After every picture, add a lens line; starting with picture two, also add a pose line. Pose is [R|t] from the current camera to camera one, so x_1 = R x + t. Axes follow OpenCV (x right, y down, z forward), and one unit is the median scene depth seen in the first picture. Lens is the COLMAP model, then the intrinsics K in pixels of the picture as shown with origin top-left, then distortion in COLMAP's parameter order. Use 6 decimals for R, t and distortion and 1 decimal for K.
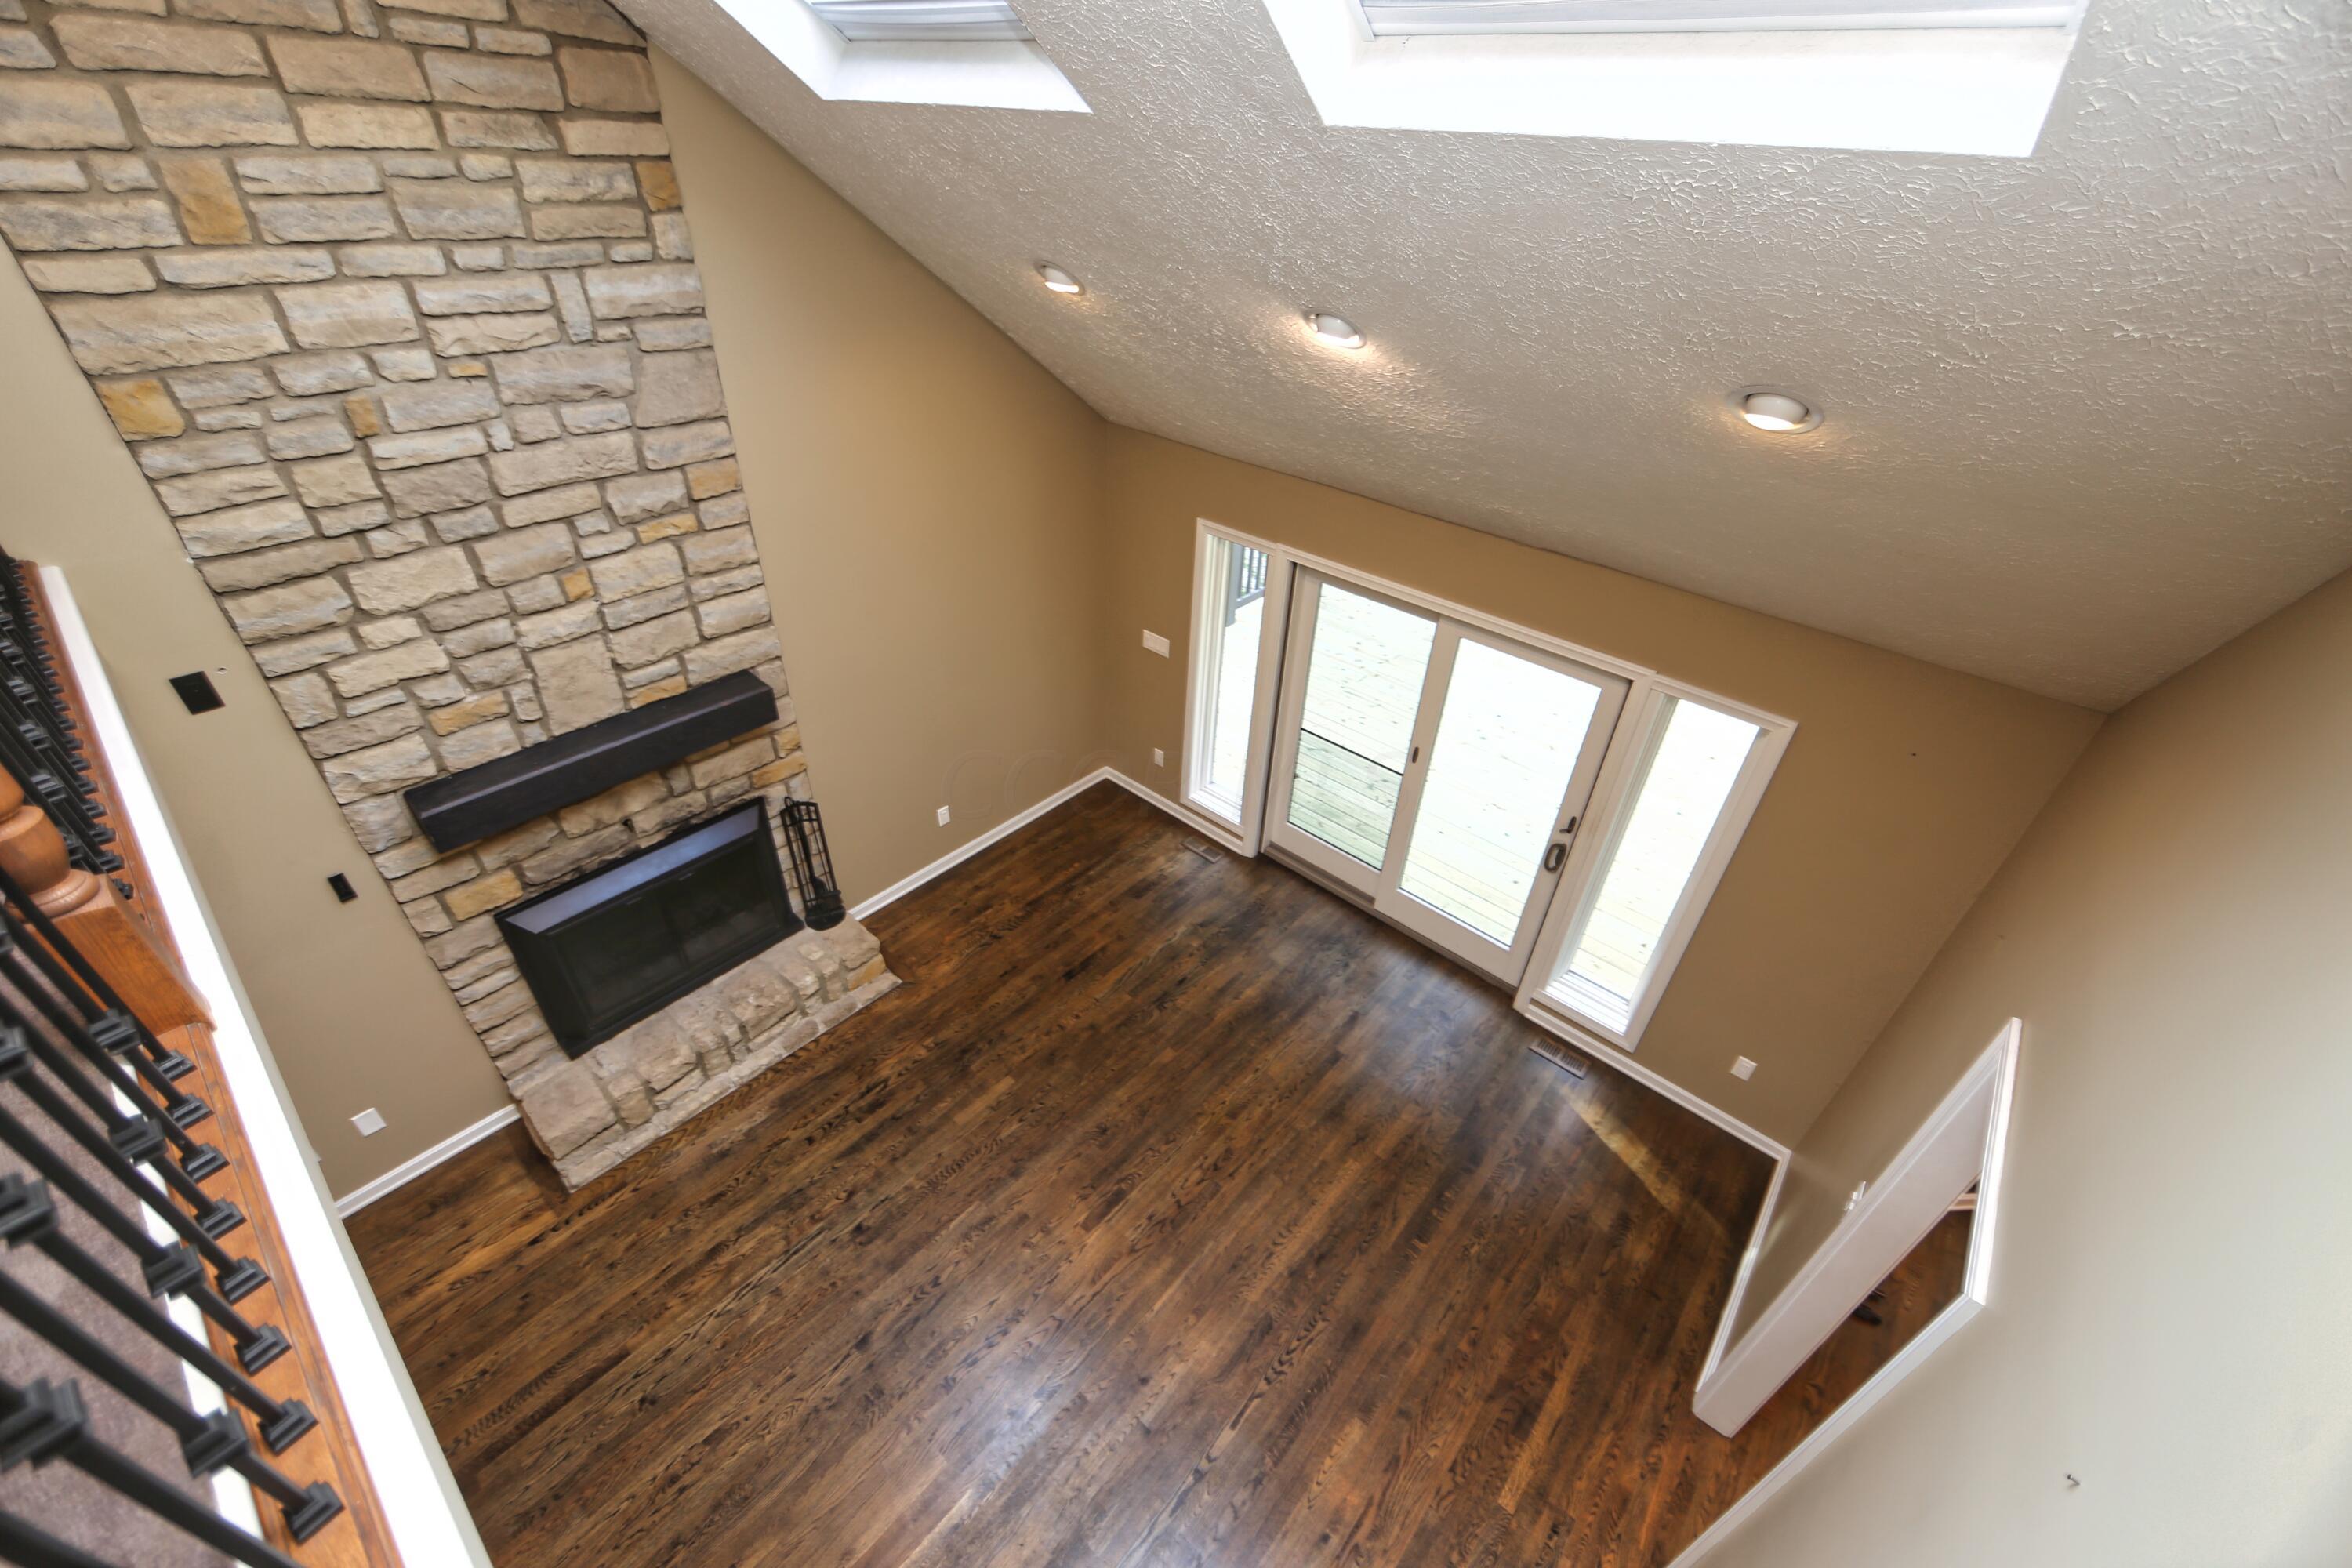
lens RADIAL K [[927.1, 0, 1177.8], [0, 927.1, 785.5], [0, 0, 1]] dist [-0.012251, 0.002663]
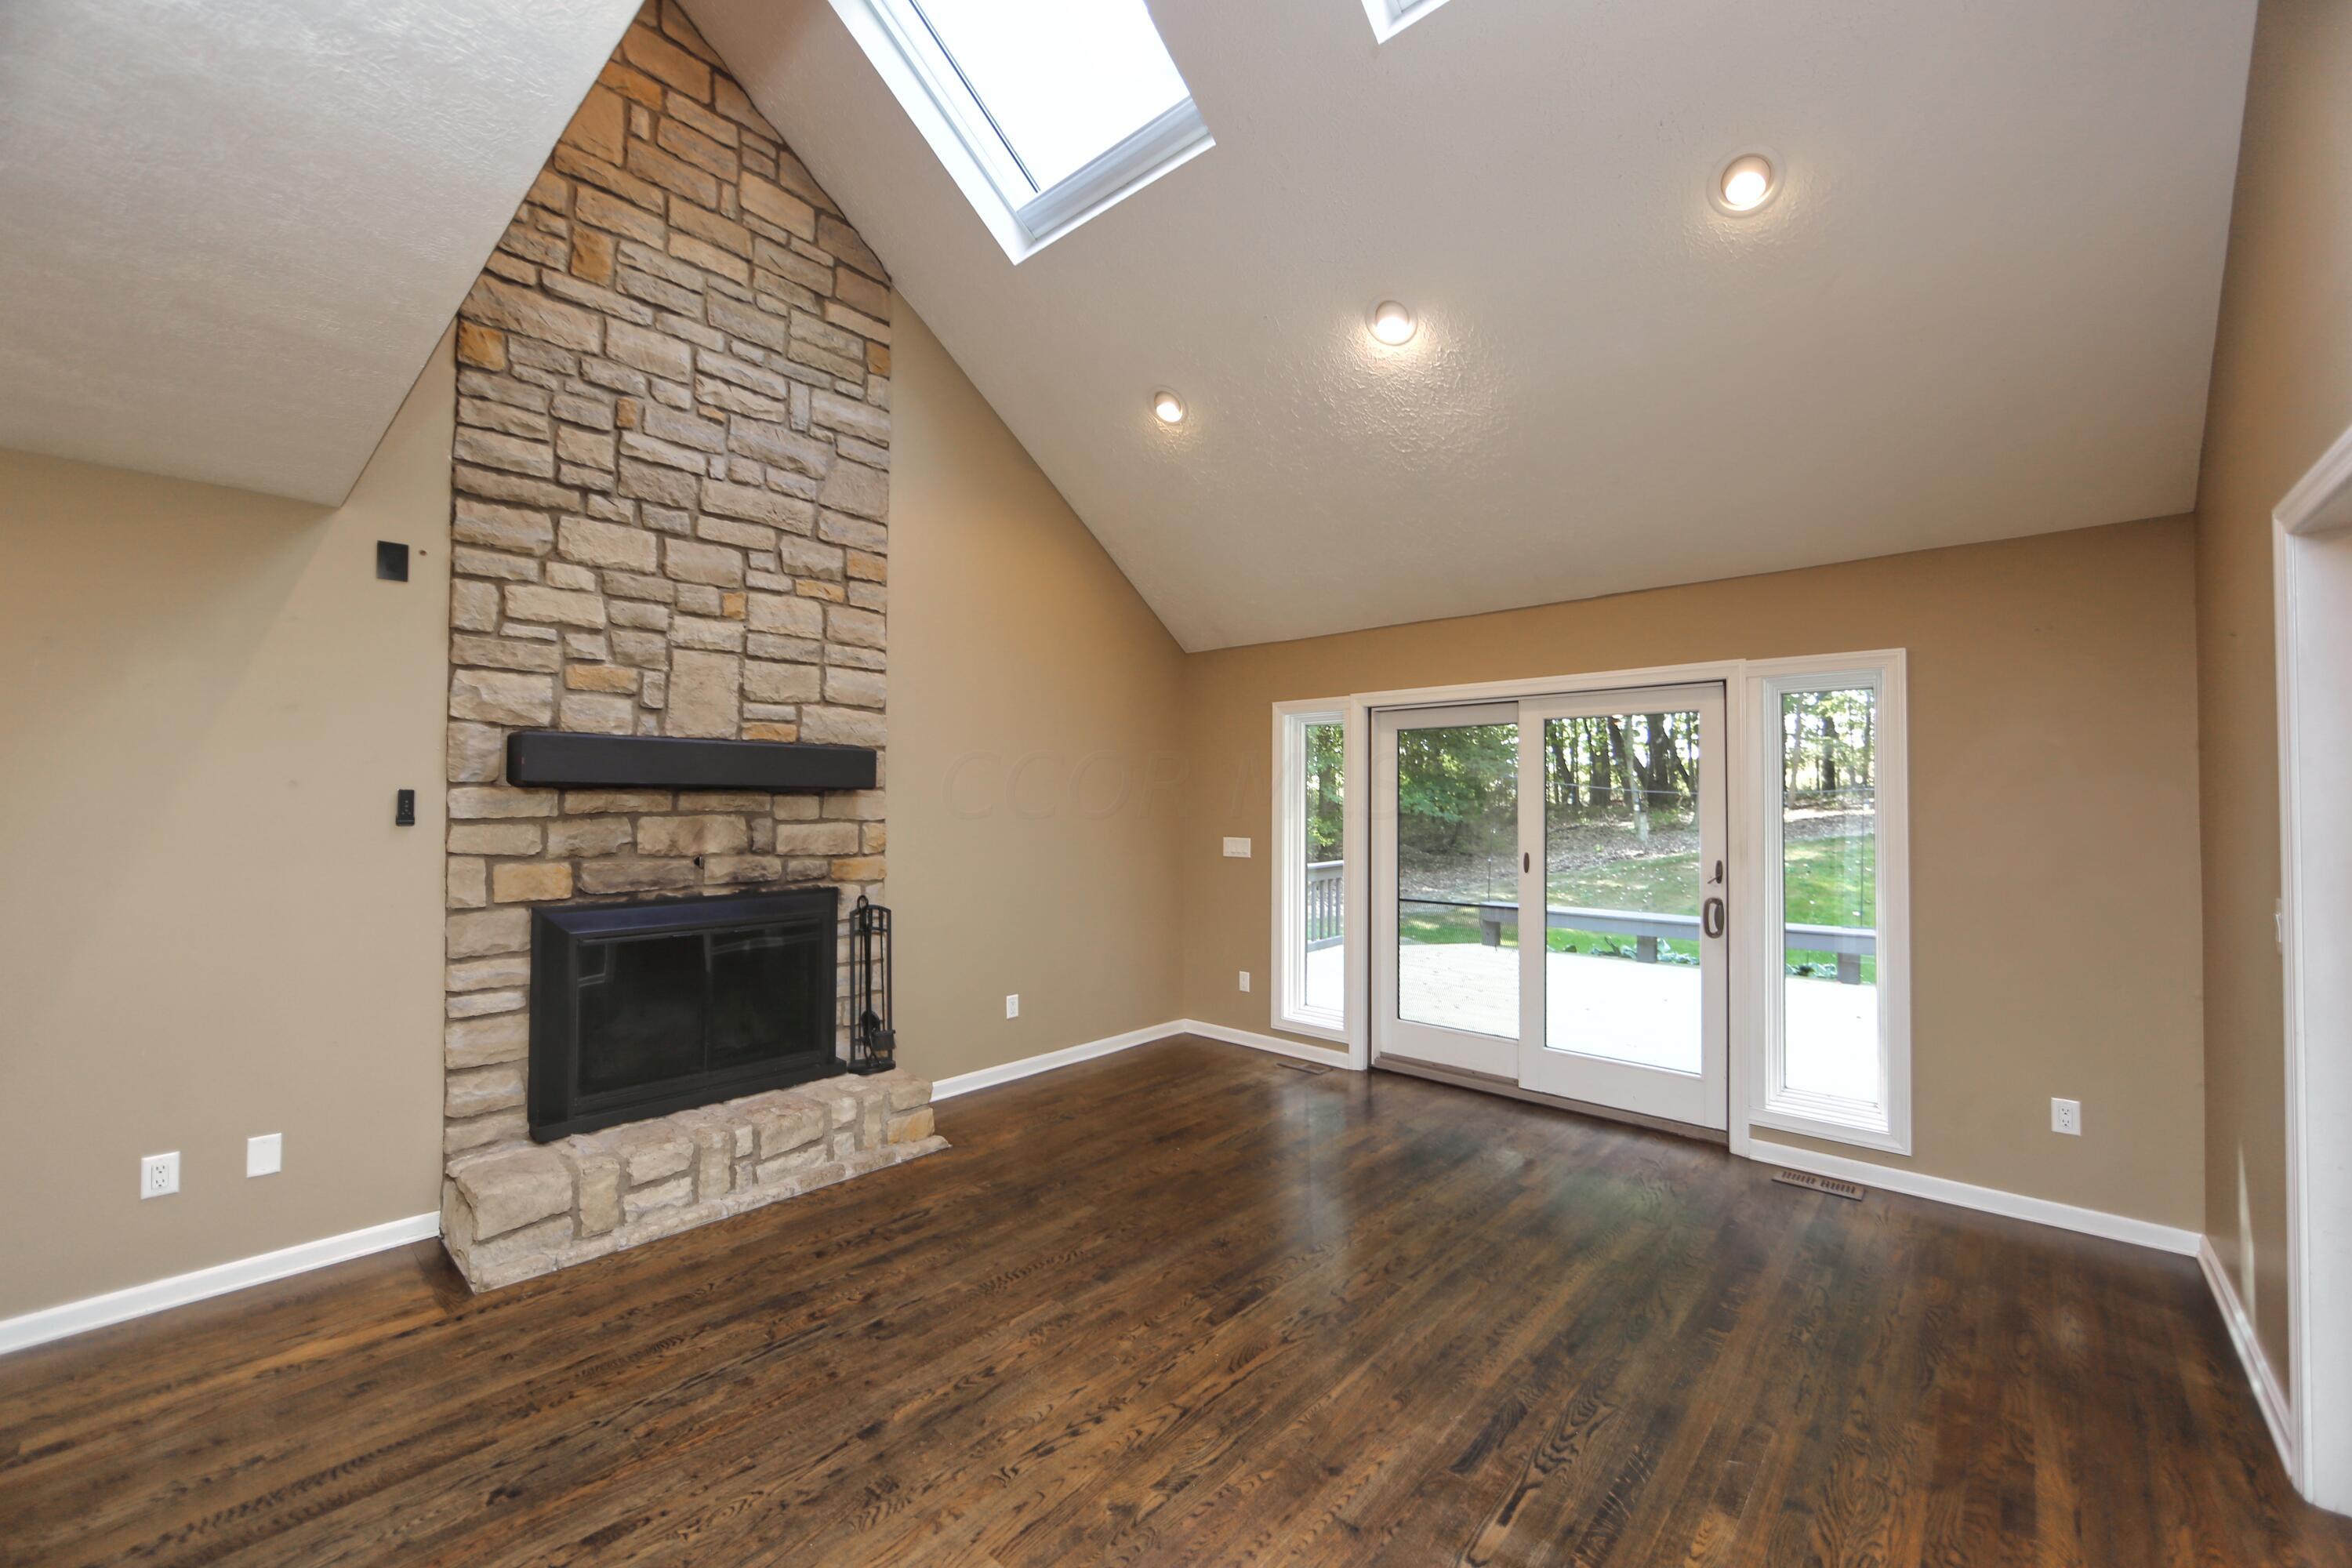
lens RADIAL K [[930.5, 0, 1183.9], [0, 930.5, 784.9], [0, 0, 1]] dist [-0.009030, 0.000549]
pose [[0.998904, -0.044373, -0.014915, -0.098798], [0.026765, 0.802755, -0.595708, 0.608614], [0.038407, 0.594655, 0.803063, 0.241089]]
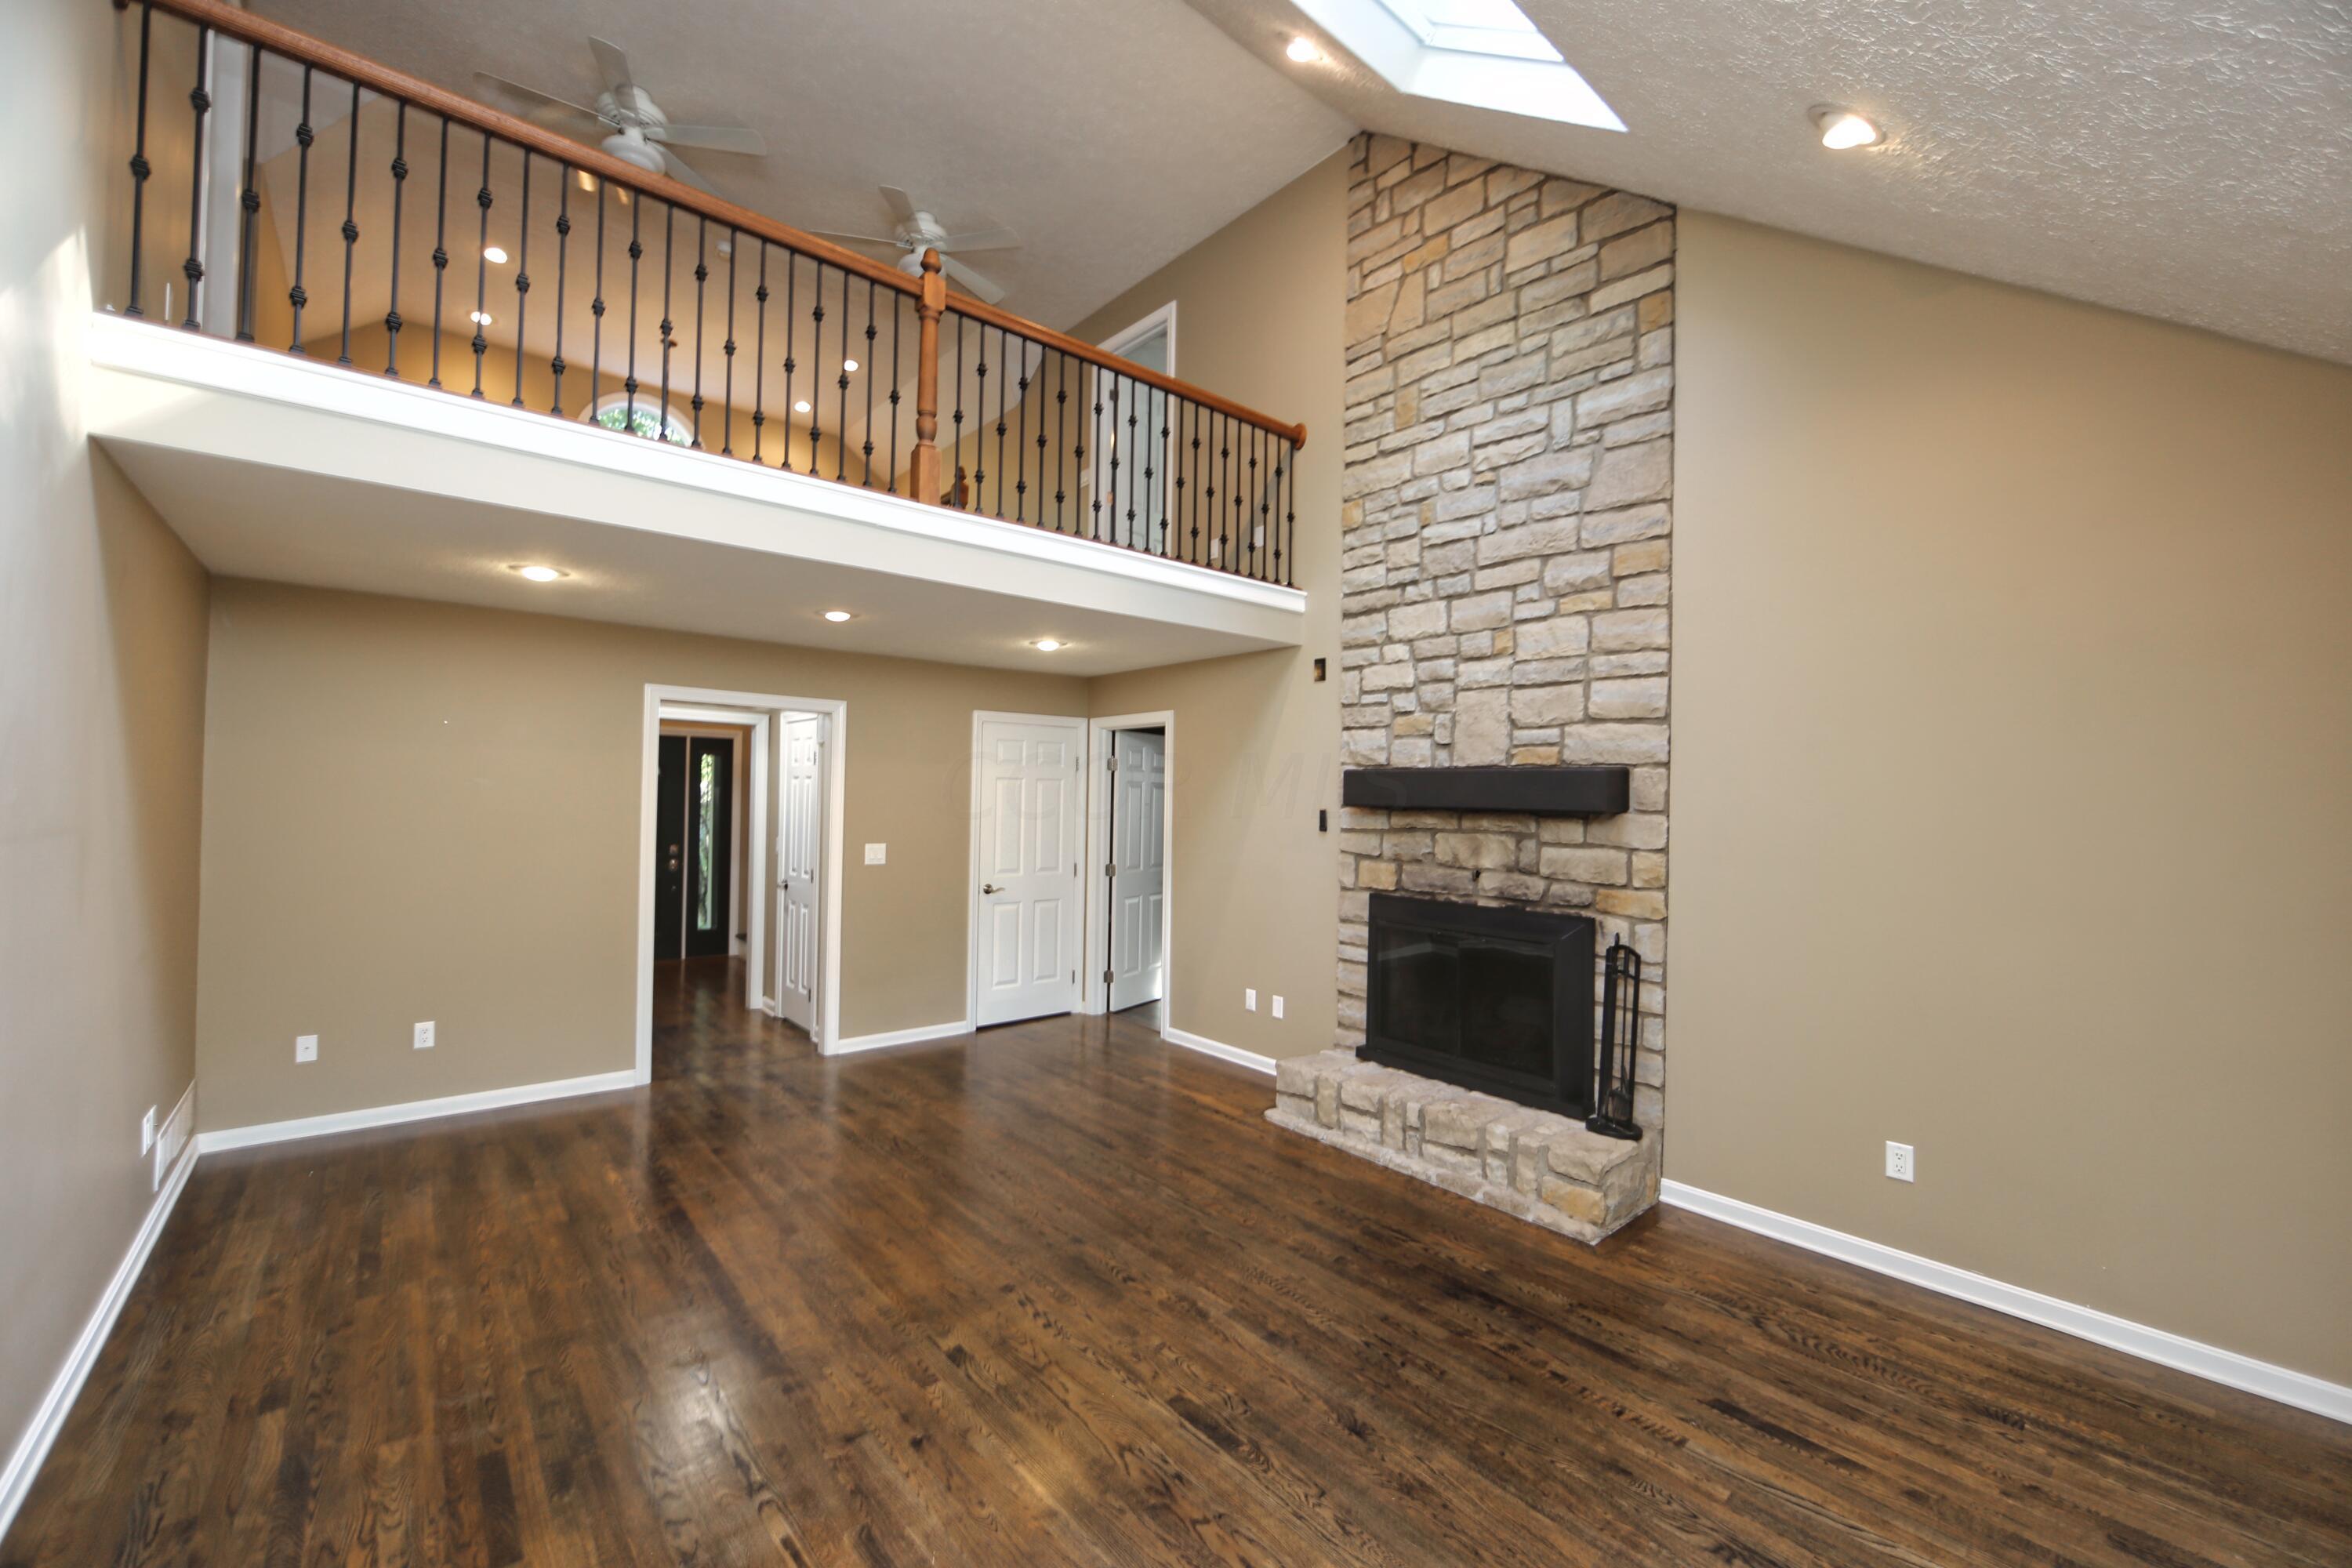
lens RADIAL K [[930.5, 0, 1183.9], [0, 930.5, 784.9], [0, 0, 1]] dist [-0.009030, 0.000549]
pose [[-0.138277, -0.061268, -0.988497, 0.573061], [-0.595166, 0.802904, 0.033491, 0.135297], [0.791616, 0.592951, -0.147488, 0.916974]]
